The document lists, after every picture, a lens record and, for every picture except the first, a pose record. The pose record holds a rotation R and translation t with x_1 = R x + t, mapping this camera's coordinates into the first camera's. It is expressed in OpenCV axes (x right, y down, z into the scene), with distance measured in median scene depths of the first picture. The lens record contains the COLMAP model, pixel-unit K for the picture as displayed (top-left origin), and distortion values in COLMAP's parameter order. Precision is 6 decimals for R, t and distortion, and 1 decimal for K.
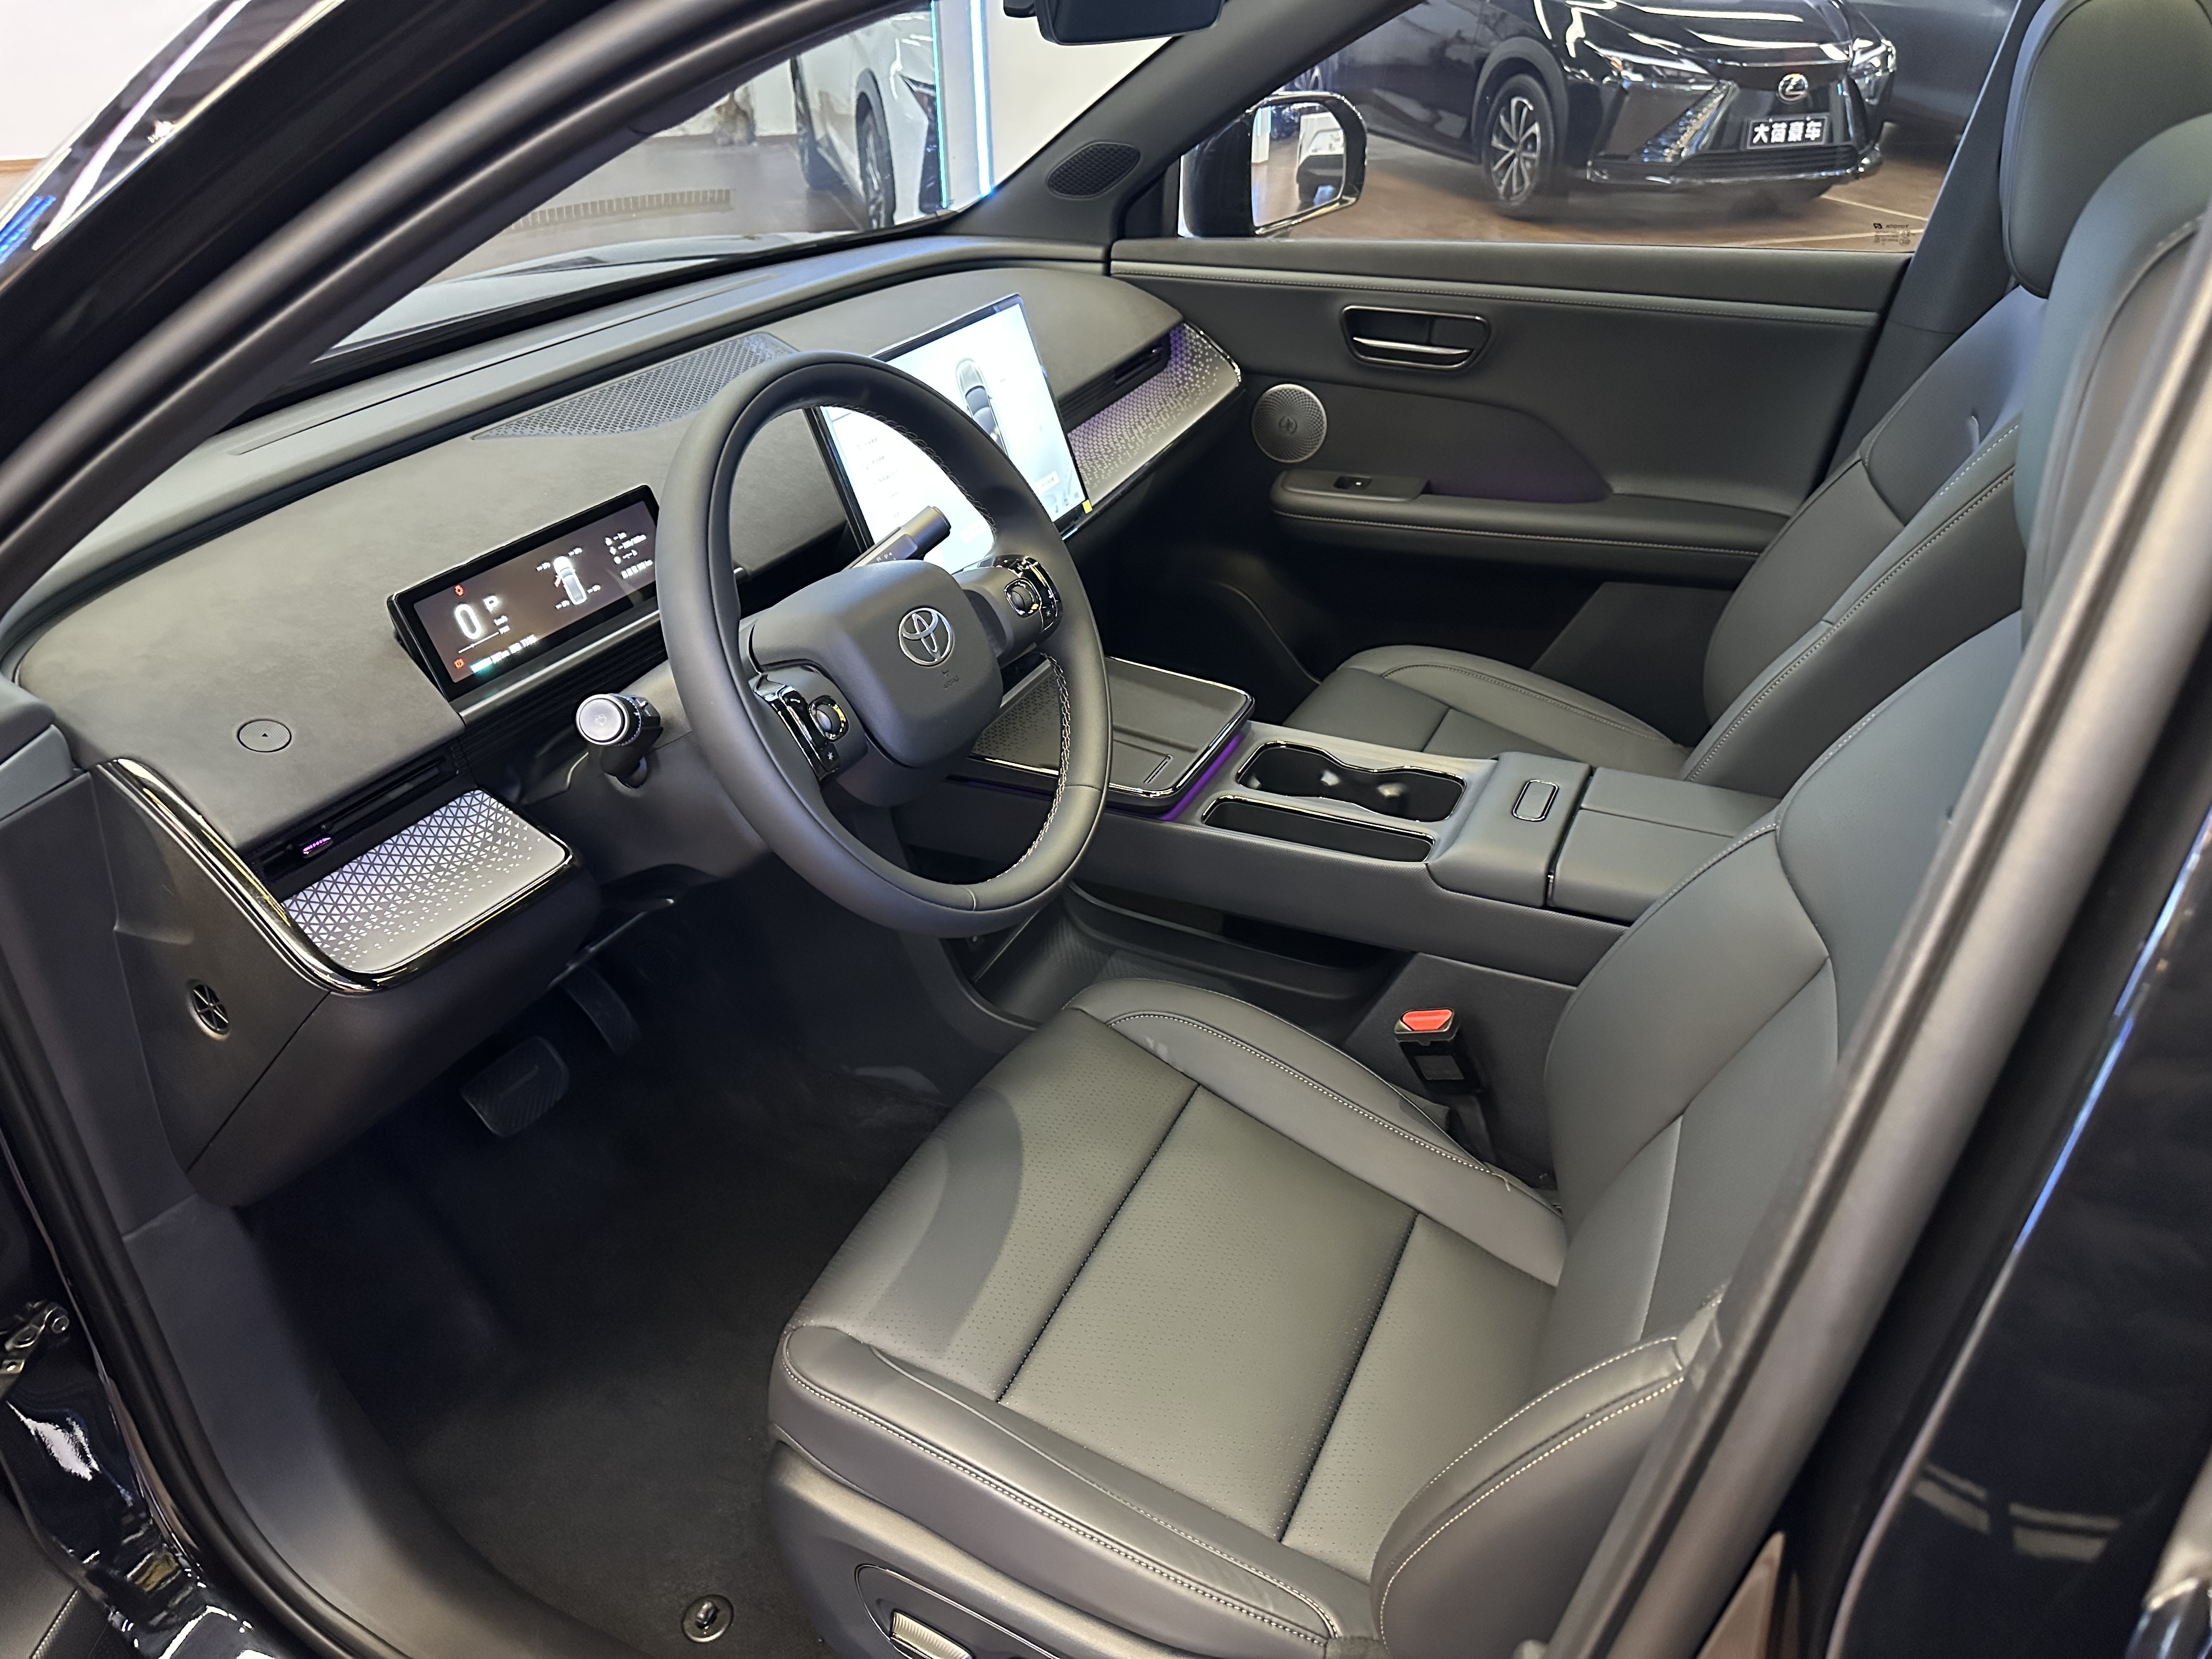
lens RADIAL K [[1534.1, 0, 1168.0], [0, 1534.1, 838.8], [0, 0, 1]] dist [0.007194, -0.007220]
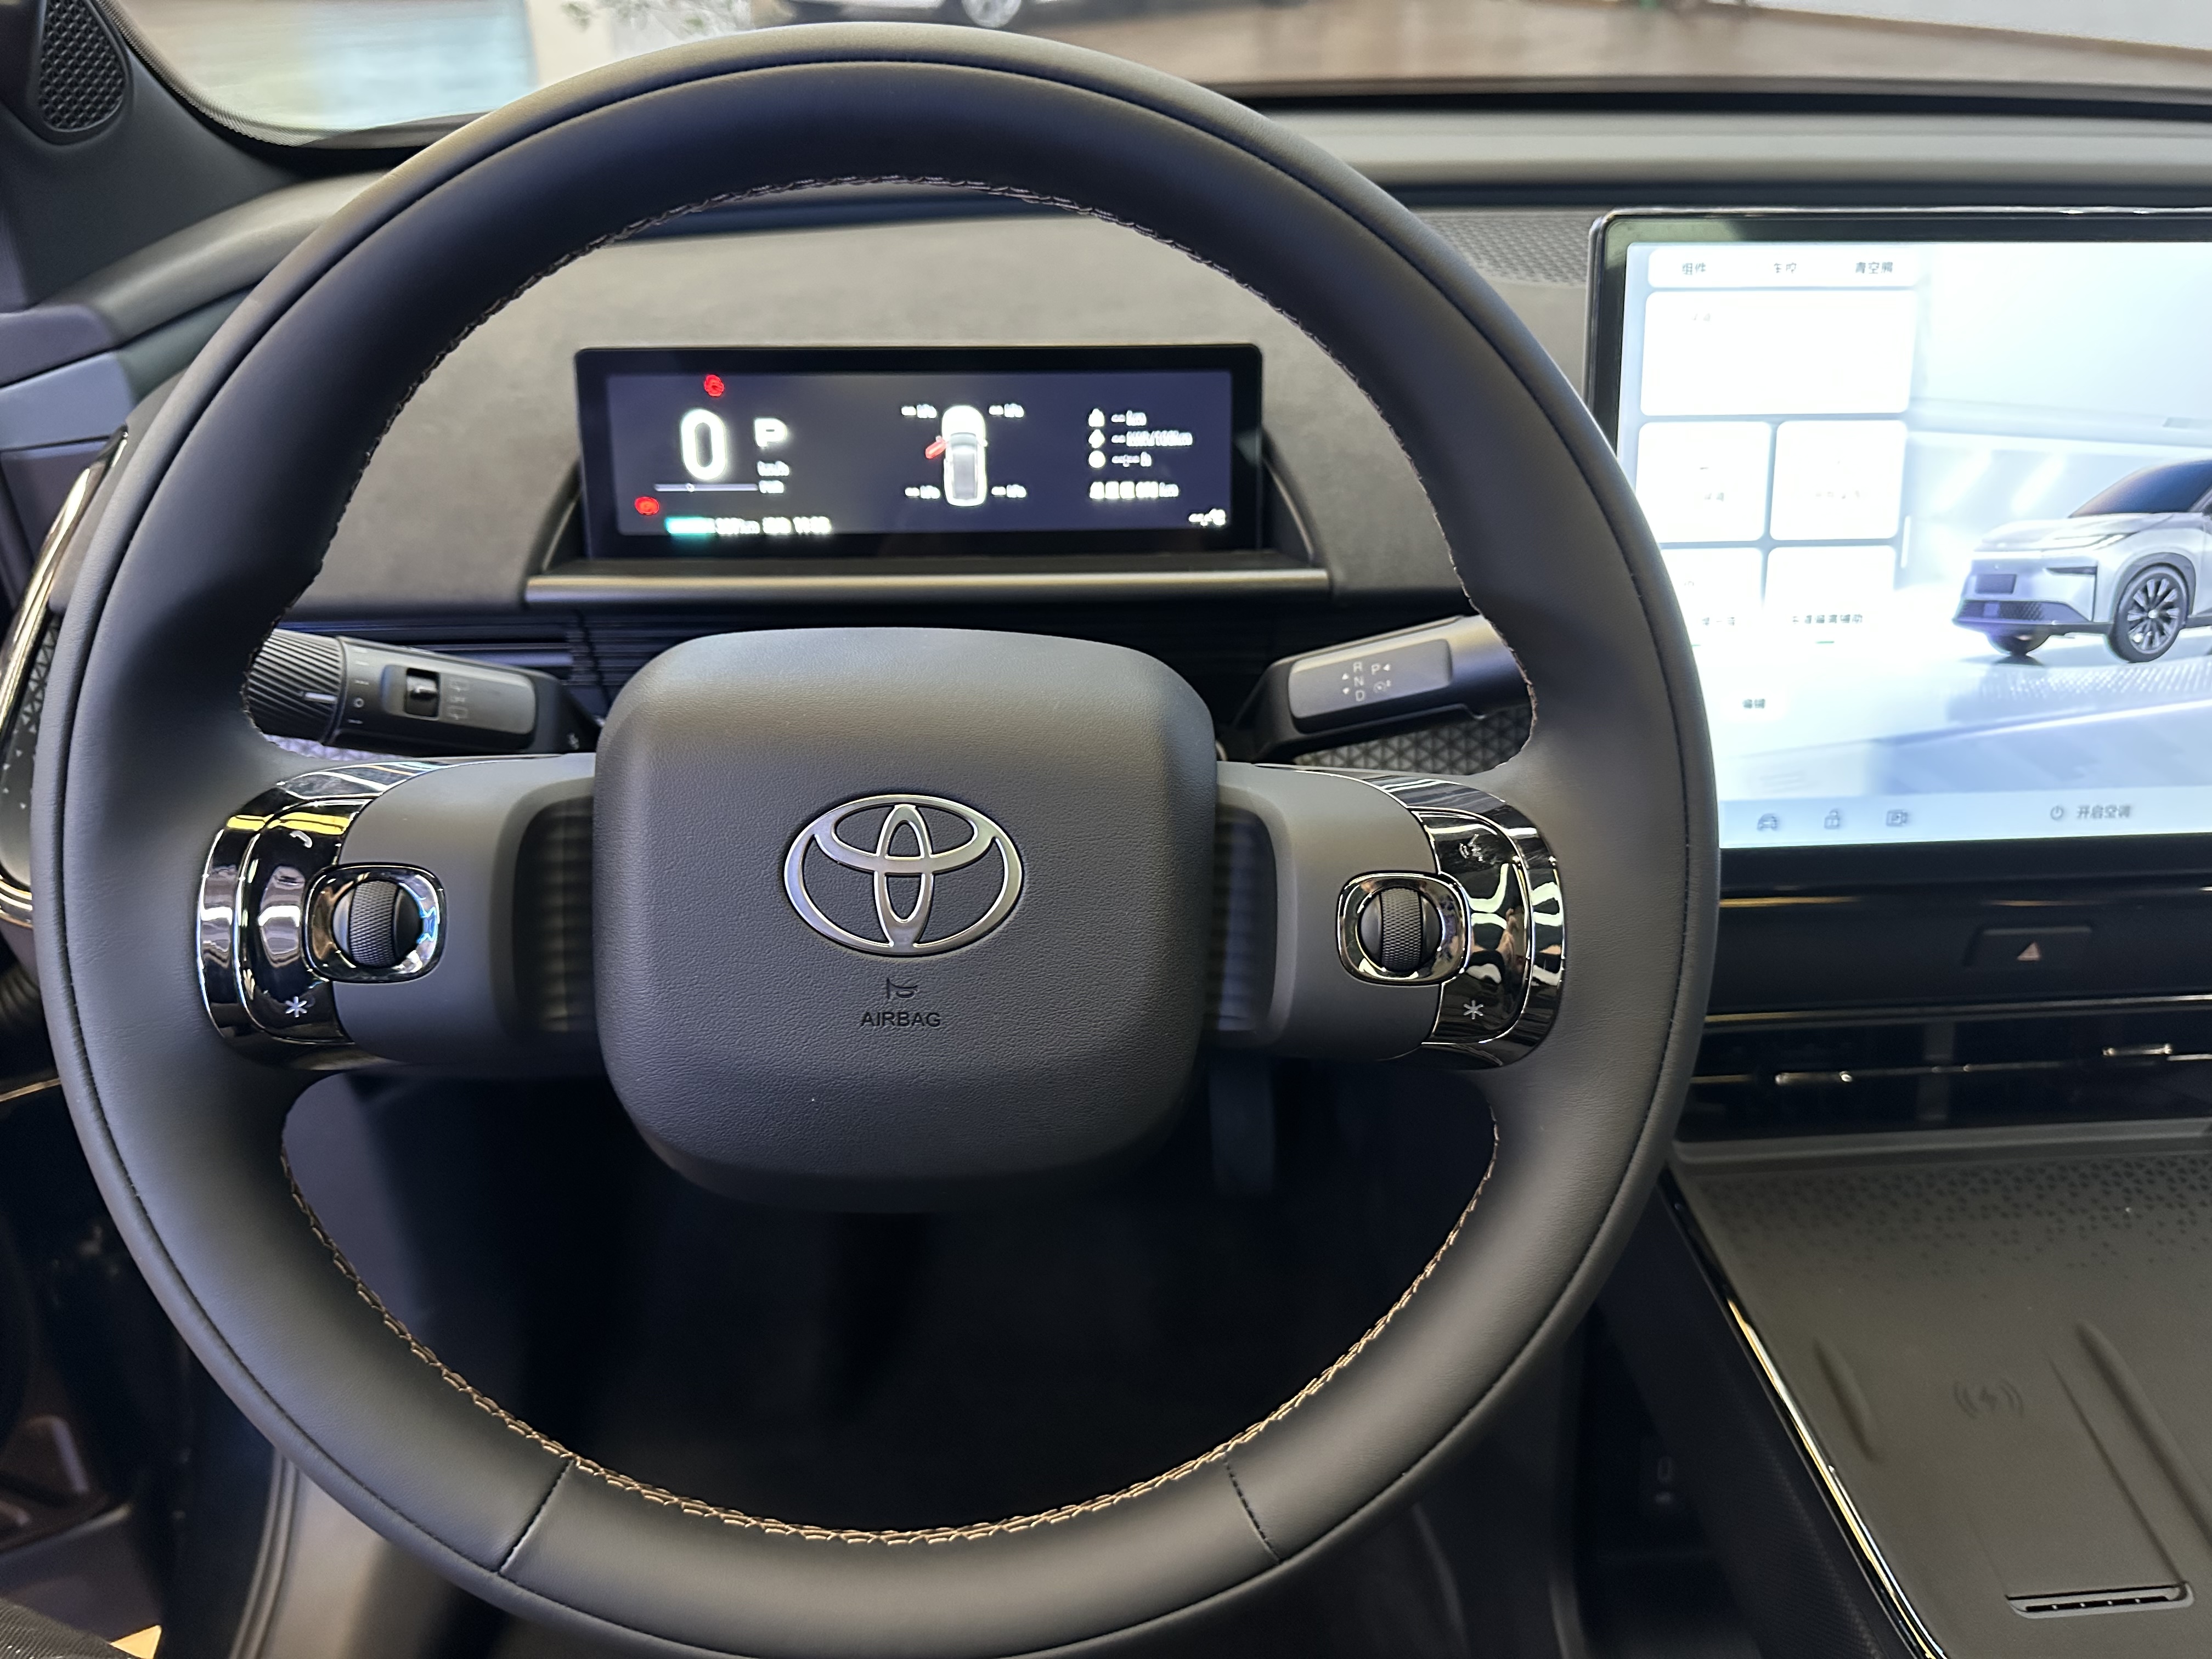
lens RADIAL K [[1556.4, 0, 1106.0], [0, 1556.4, 829.5], [0, 0, 1]] dist [0.035117, -0.051325]
pose [[0.456940, 0.487888, -0.743755, 0.053004], [-0.466760, 0.843299, 0.266425, -0.140336], [0.757193, 0.225415, 0.613064, 0.463964]]
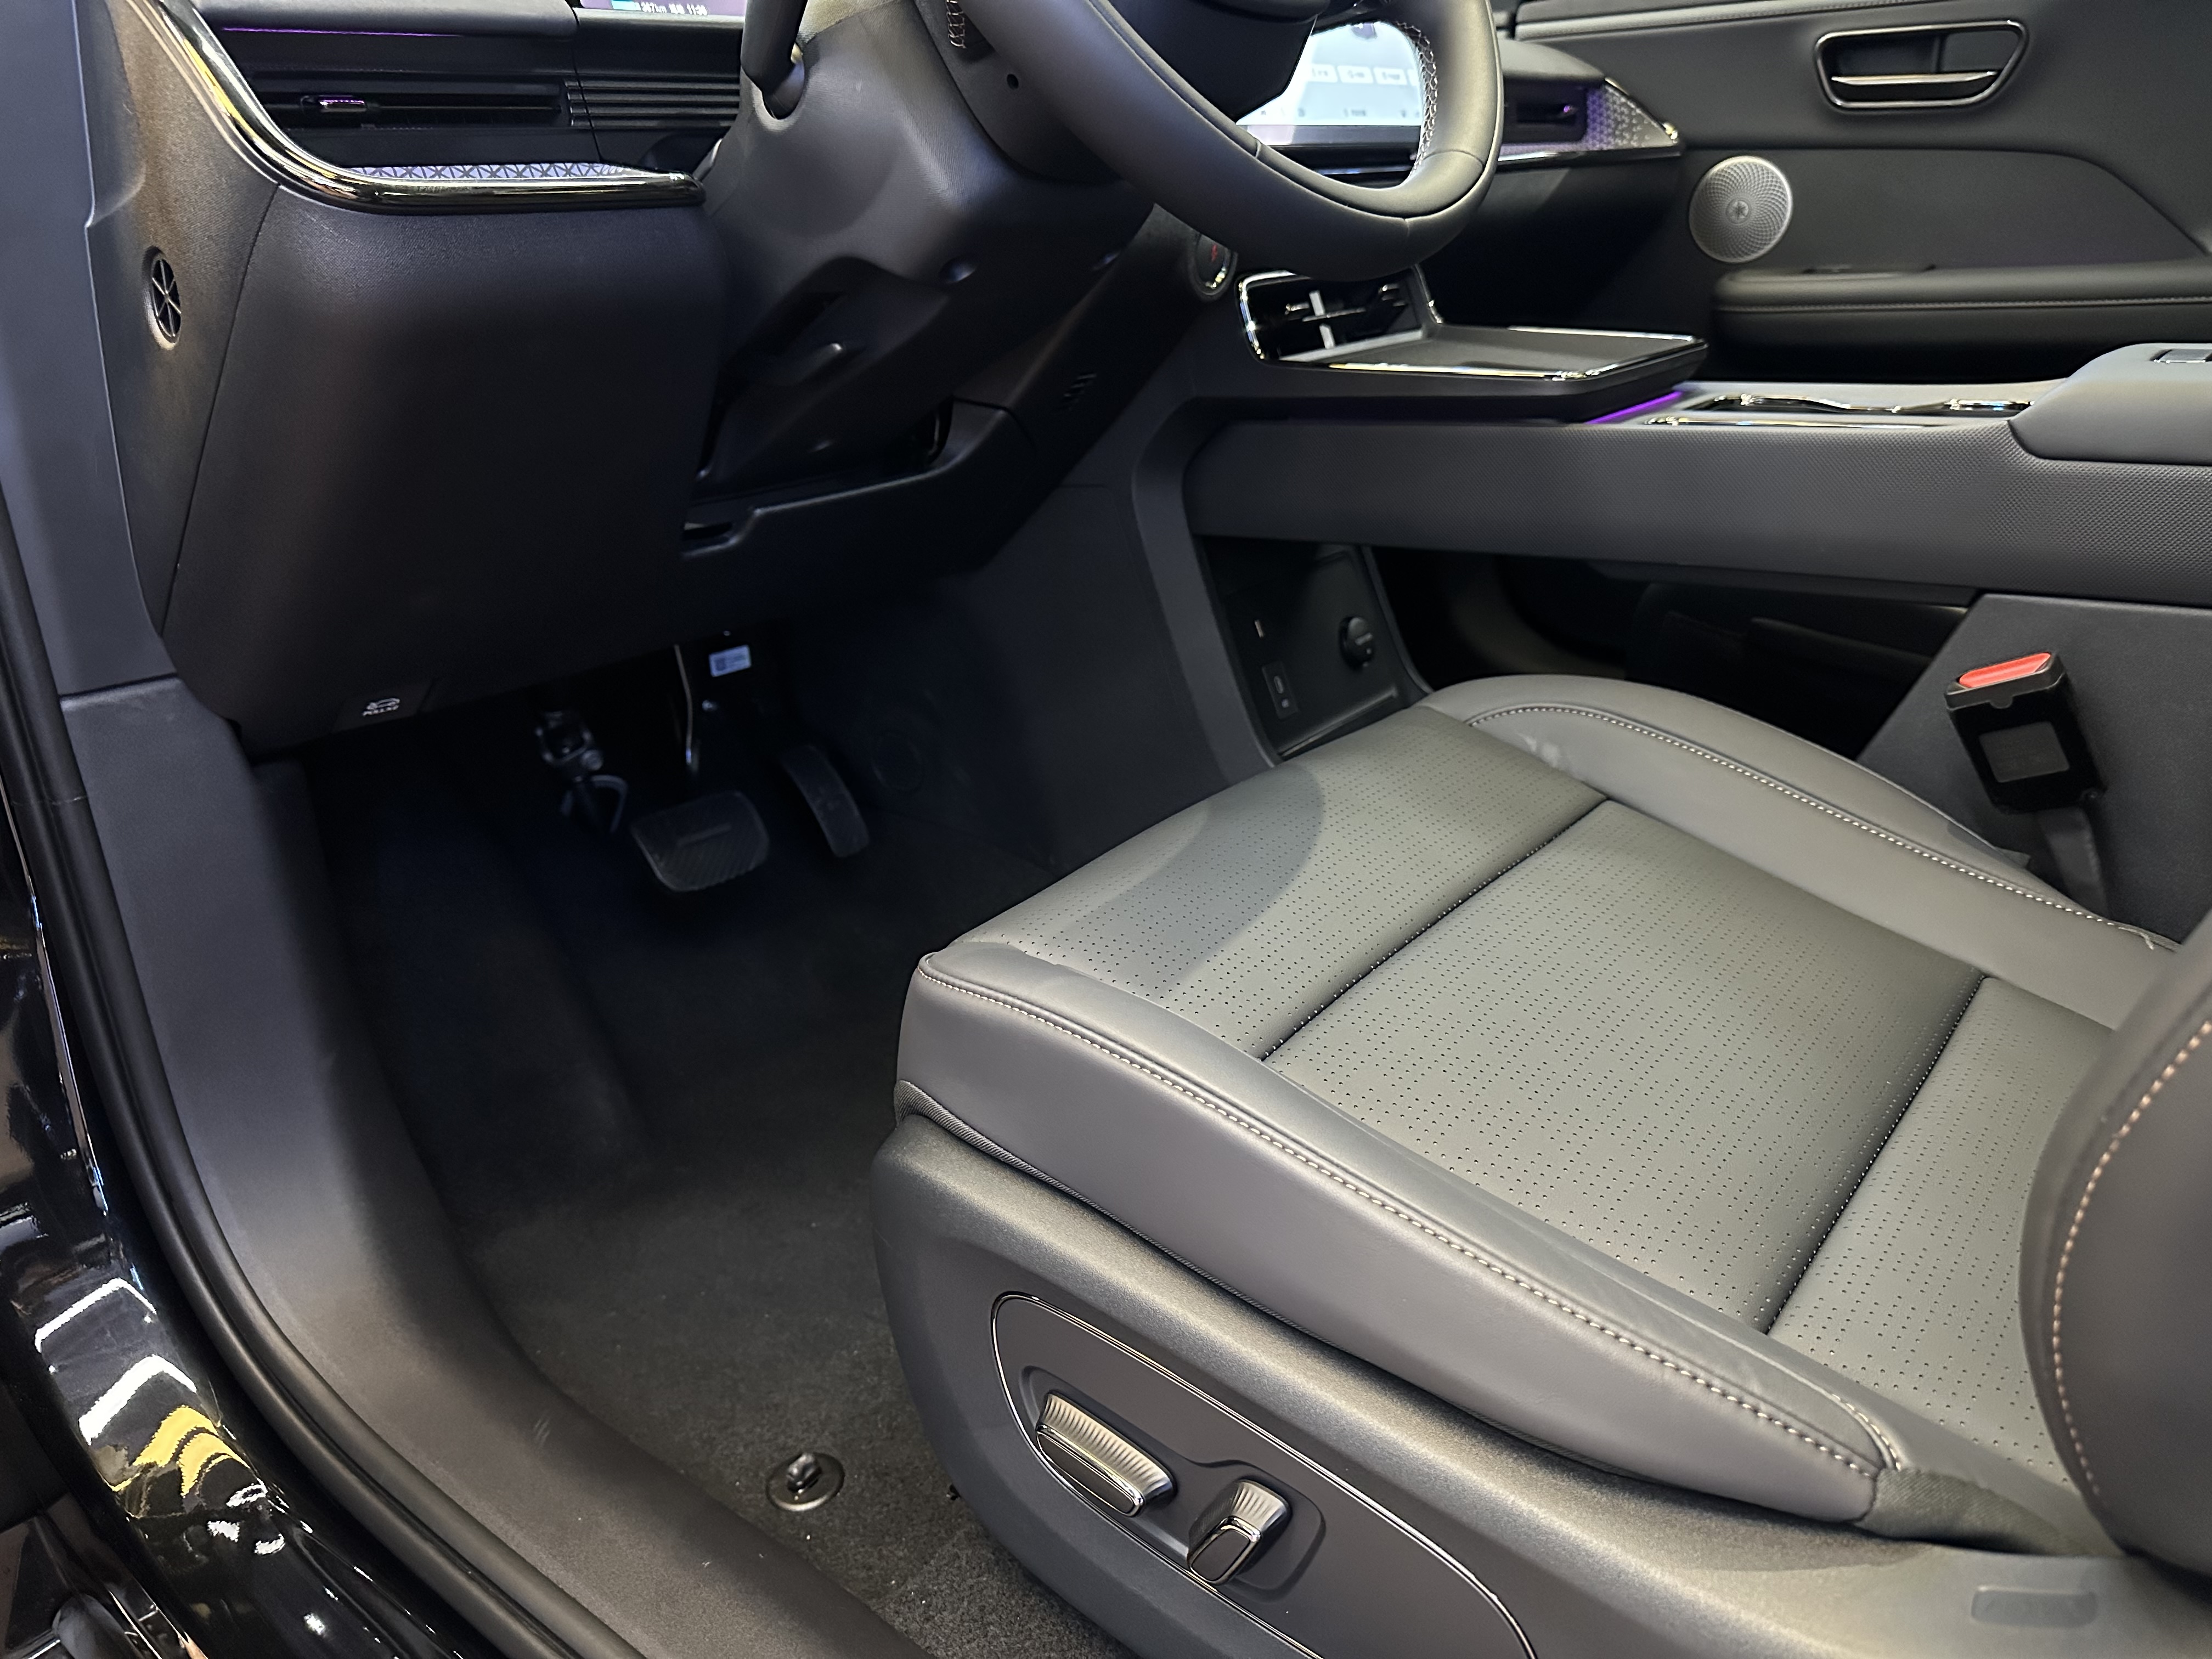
lens RADIAL K [[1577.7, 0, 1151.7], [0, 1577.7, 870.3], [0, 0, 1]] dist [0.011908, -0.001808]
pose [[0.969266, 0.039950, -0.242750, -0.002223], [-0.075426, 0.987464, -0.138656, 0.224934], [0.234168, 0.152704, 0.960129, 0.235023]]
